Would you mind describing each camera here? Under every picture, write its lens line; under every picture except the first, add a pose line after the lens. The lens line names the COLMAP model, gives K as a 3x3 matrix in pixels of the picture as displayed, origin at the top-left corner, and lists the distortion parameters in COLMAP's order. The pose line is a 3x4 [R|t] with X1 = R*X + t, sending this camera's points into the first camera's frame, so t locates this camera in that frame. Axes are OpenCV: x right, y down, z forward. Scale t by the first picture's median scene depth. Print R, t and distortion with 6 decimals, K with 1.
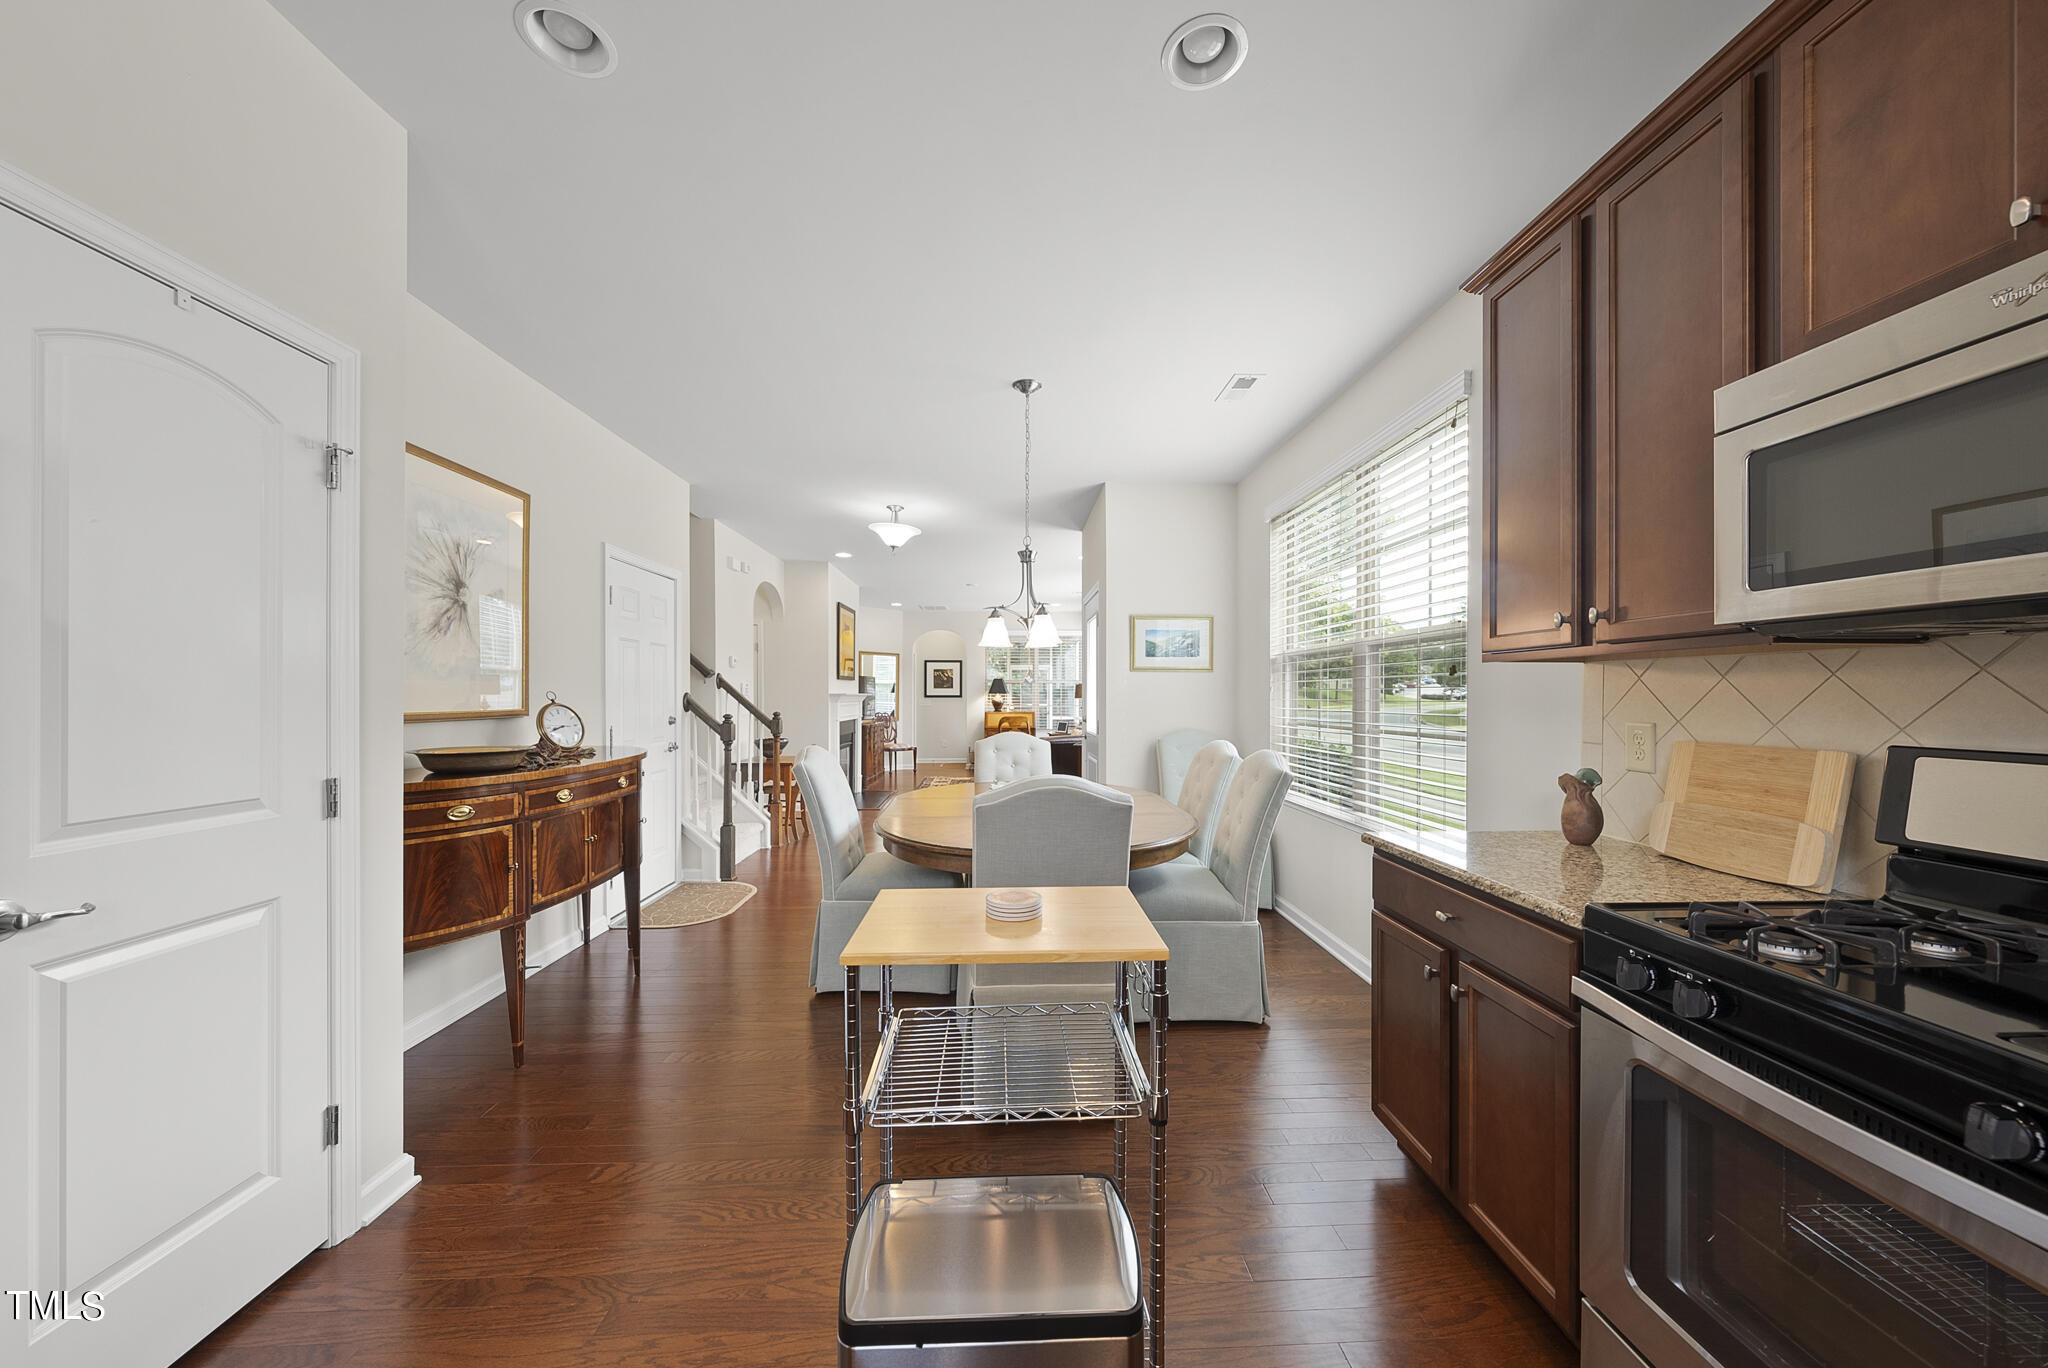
lens RADIAL K [[708.0, 0, 1035.8], [0, 708.0, 688.8], [0, 0, 1]] dist [-0.004140, 0.000303]
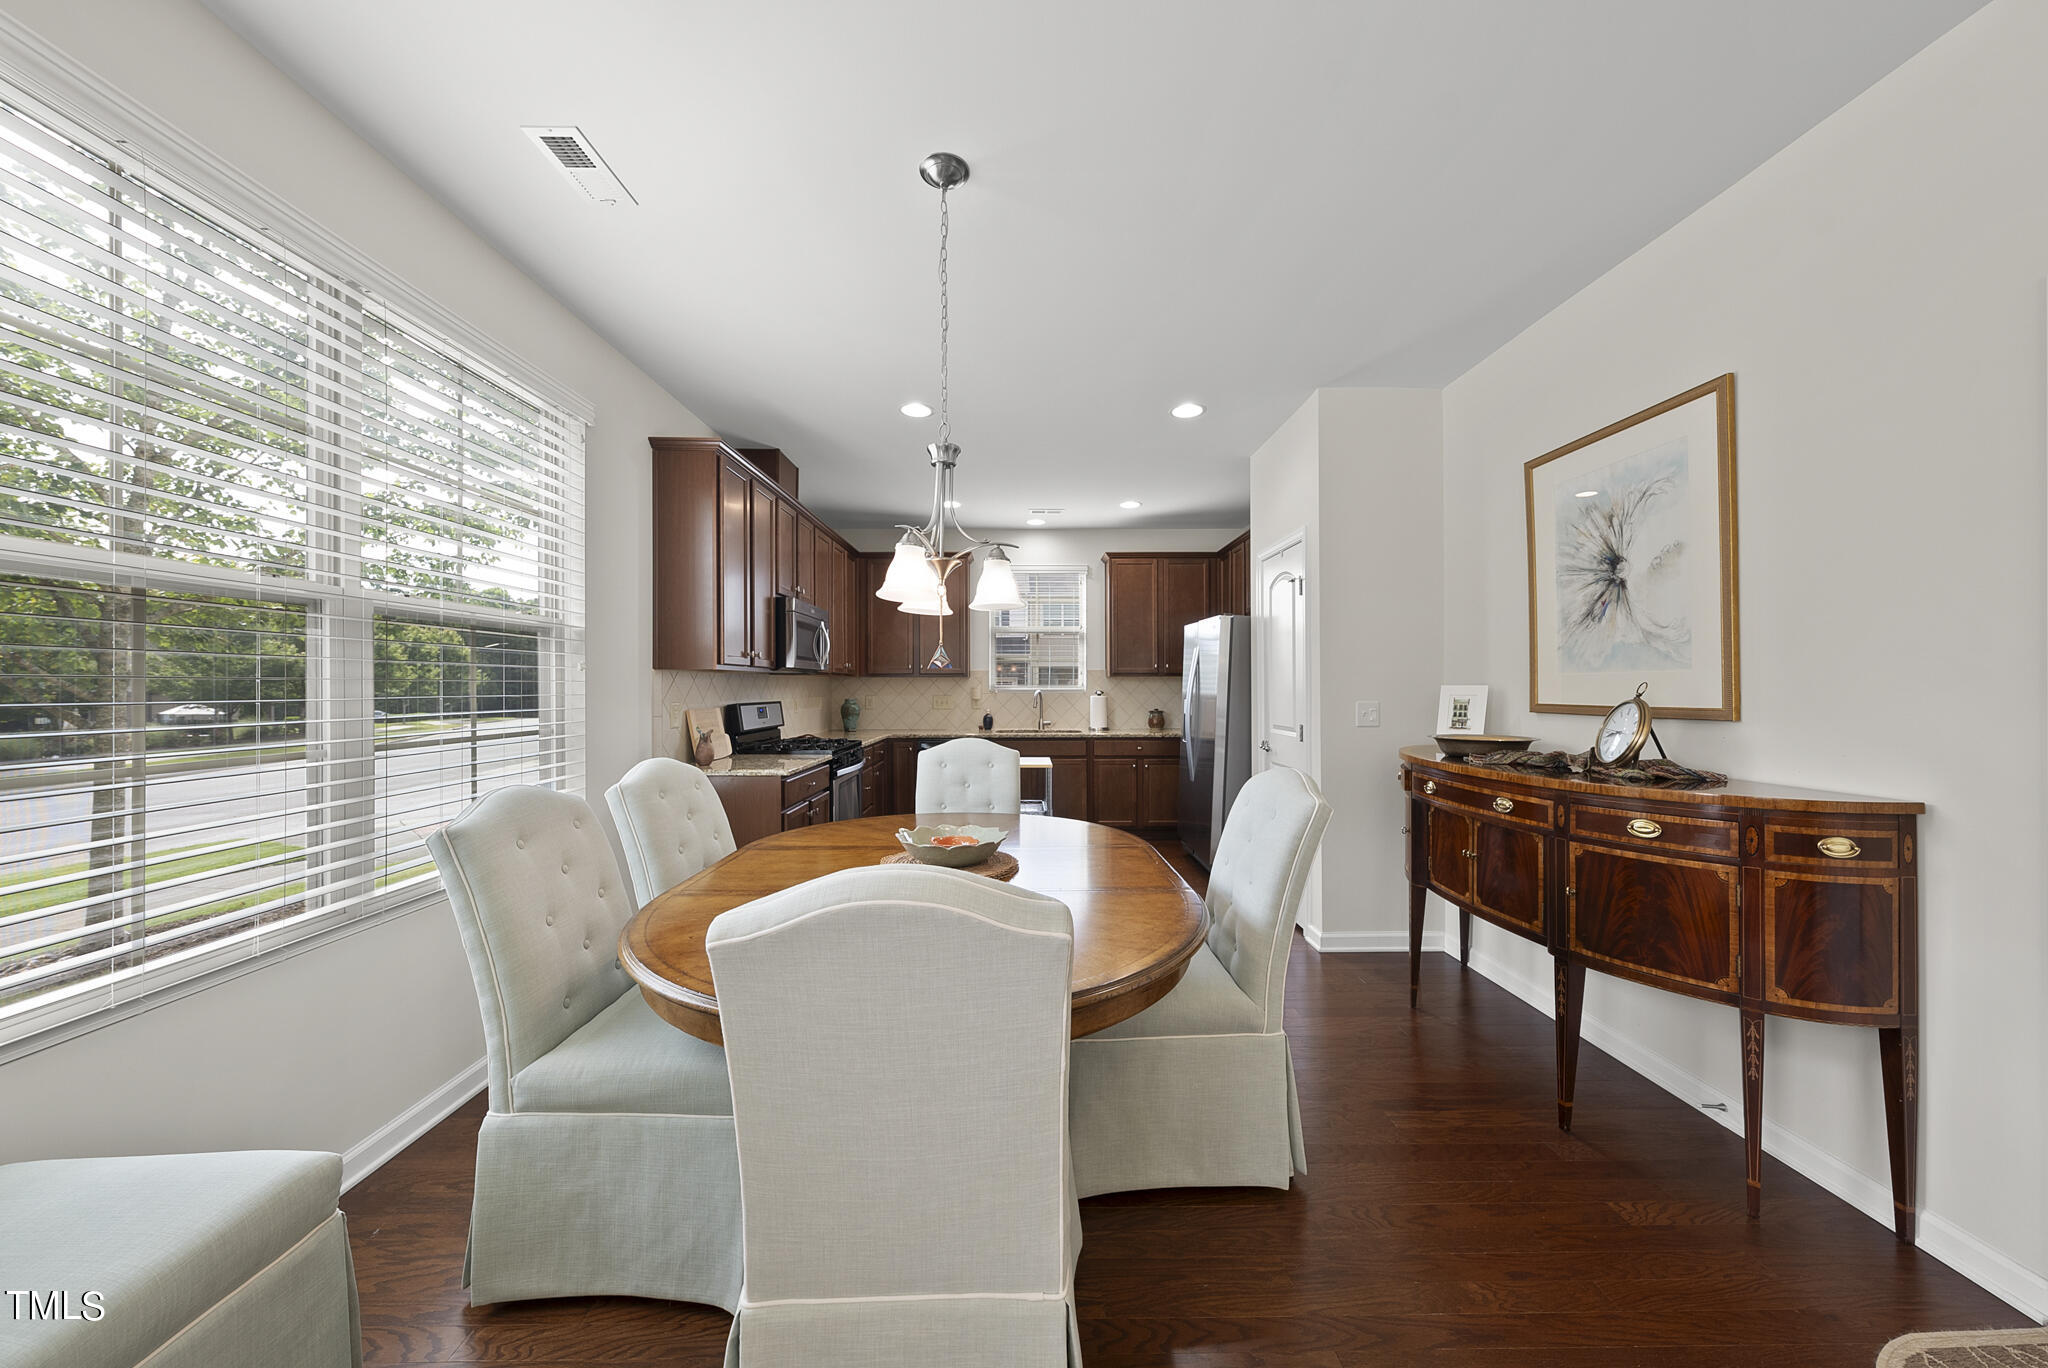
lens RADIAL K [[708.0, 0, 1012.7], [0, 708.0, 684.6], [0, 0, 1]] dist [-0.004140, 0.000303]
pose [[-0.997949, 0.001634, 0.063997, -0.195457], [0.000887, 0.999931, -0.011703, 0.023608], [-0.064012, -0.011622, -0.997881, 2.957071]]
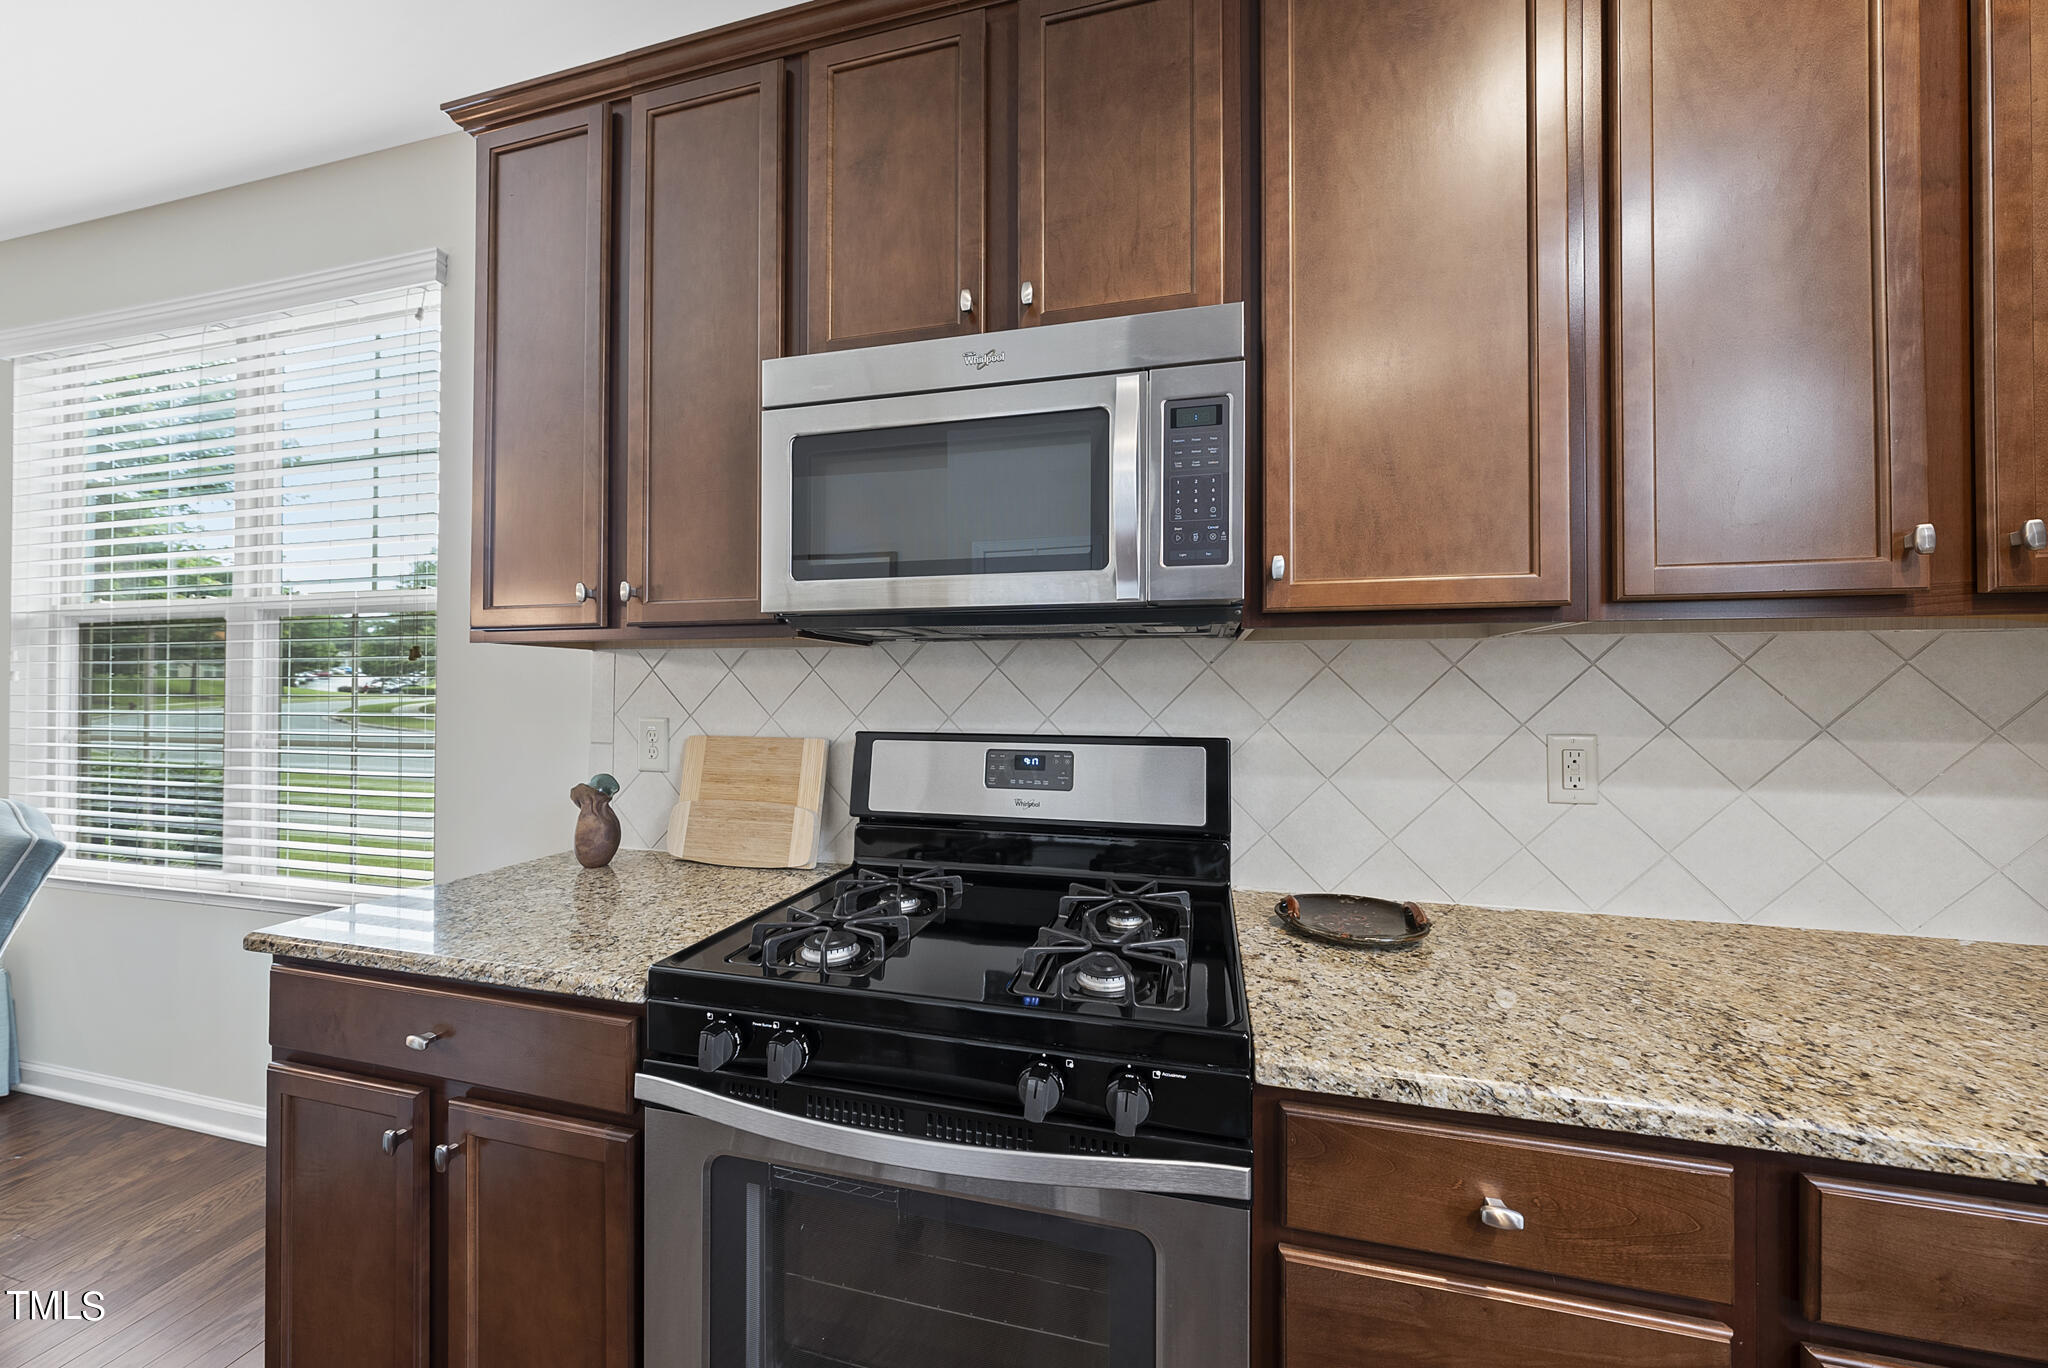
lens RADIAL K [[708.0, 0, 1017.4], [0, 708.0, 684.1], [0, 0, 1]] dist [-0.004140, 0.000303]
pose [[0.299644, 0.004585, 0.954040, 0.123505], [-0.008949, 0.999958, -0.001995, 0.001711], [-0.954009, -0.007940, 0.299672, 0.279541]]
